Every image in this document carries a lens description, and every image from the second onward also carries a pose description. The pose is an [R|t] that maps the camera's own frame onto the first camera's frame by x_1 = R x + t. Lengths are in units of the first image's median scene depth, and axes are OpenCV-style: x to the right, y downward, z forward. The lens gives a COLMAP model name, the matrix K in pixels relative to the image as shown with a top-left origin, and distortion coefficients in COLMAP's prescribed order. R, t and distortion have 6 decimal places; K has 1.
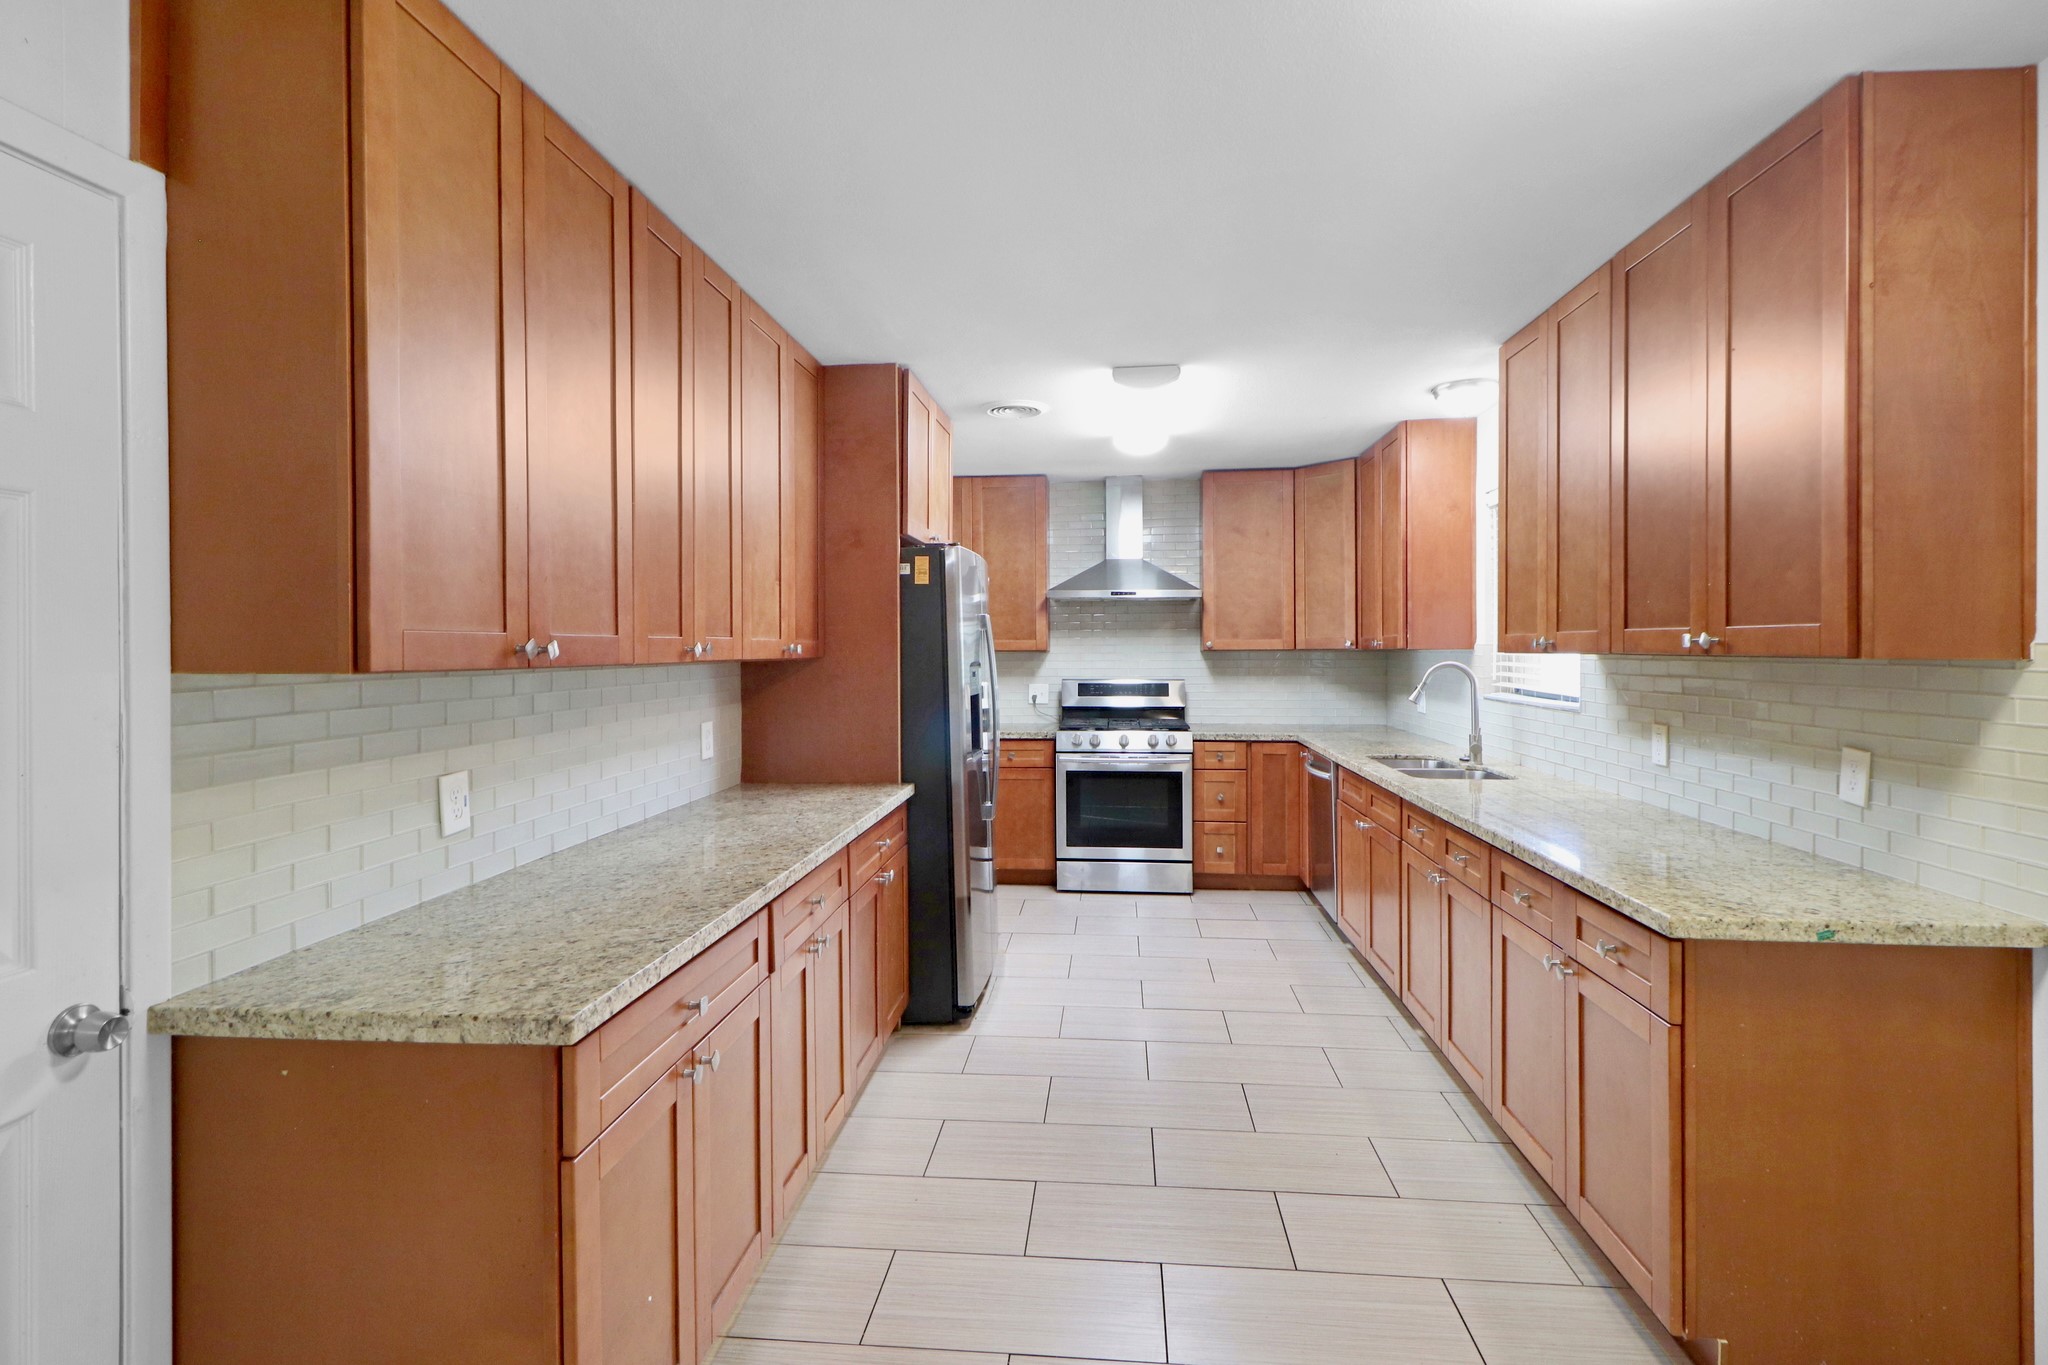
lens RADIAL K [[951.9, 0, 1030.6], [0, 951.9, 617.9], [0, 0, 1]] dist [-0.000795, -0.000082]
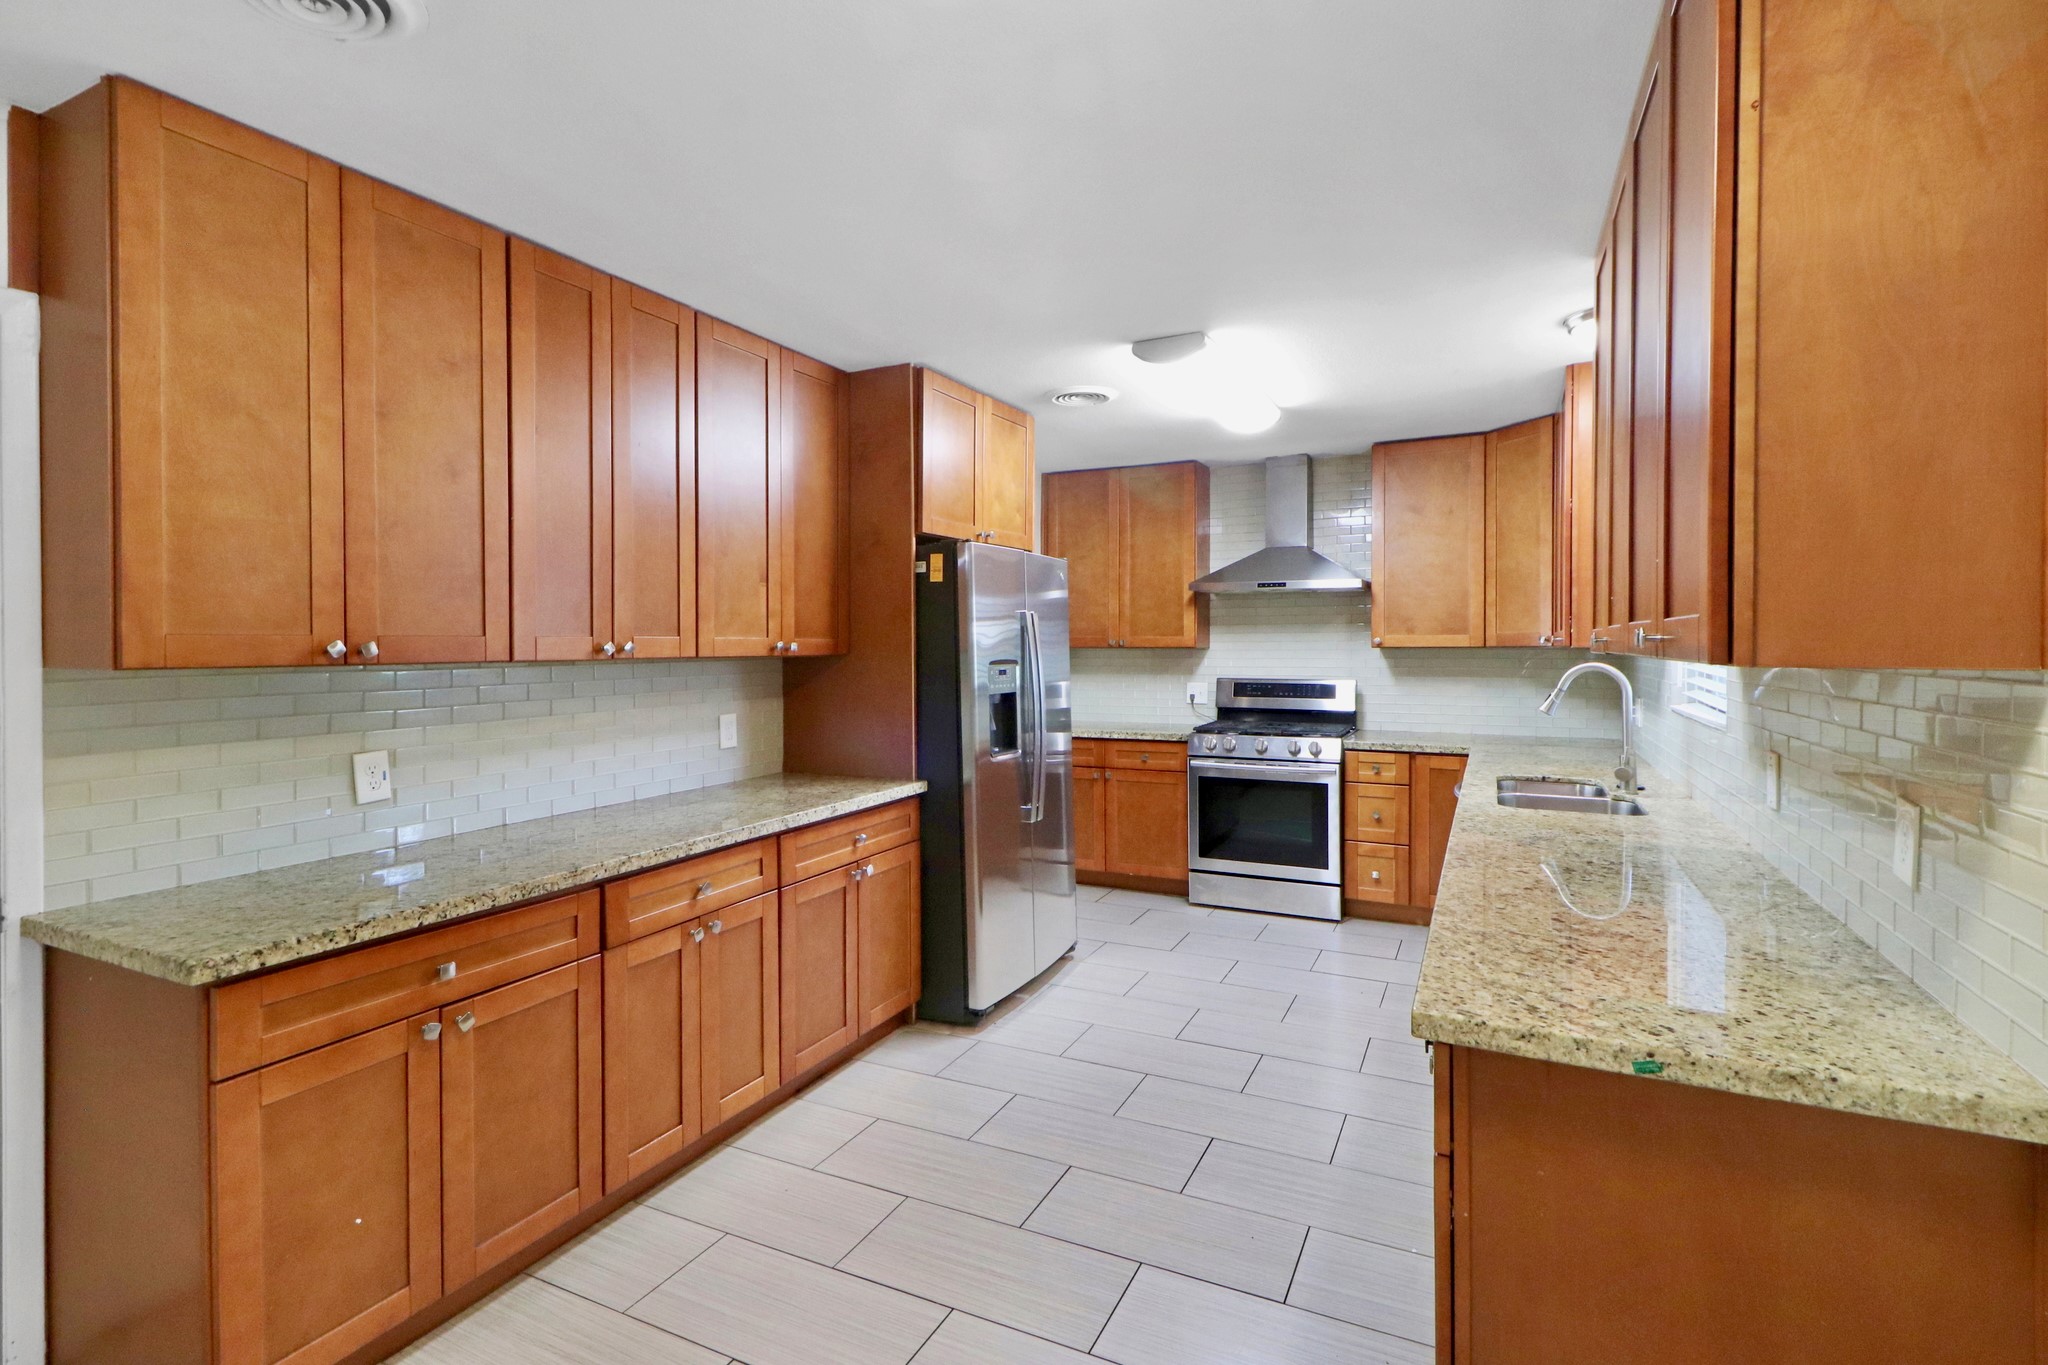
lens RADIAL K [[956.8, 0, 1038.6], [0, 956.8, 621.7], [0, 0, 1]] dist [0.003692, -0.000191]
pose [[0.933173, -0.008385, -0.359331, 0.345956], [0.011706, 0.999906, 0.007069, 0.000577], [0.359238, -0.010803, 0.933183, 0.101089]]
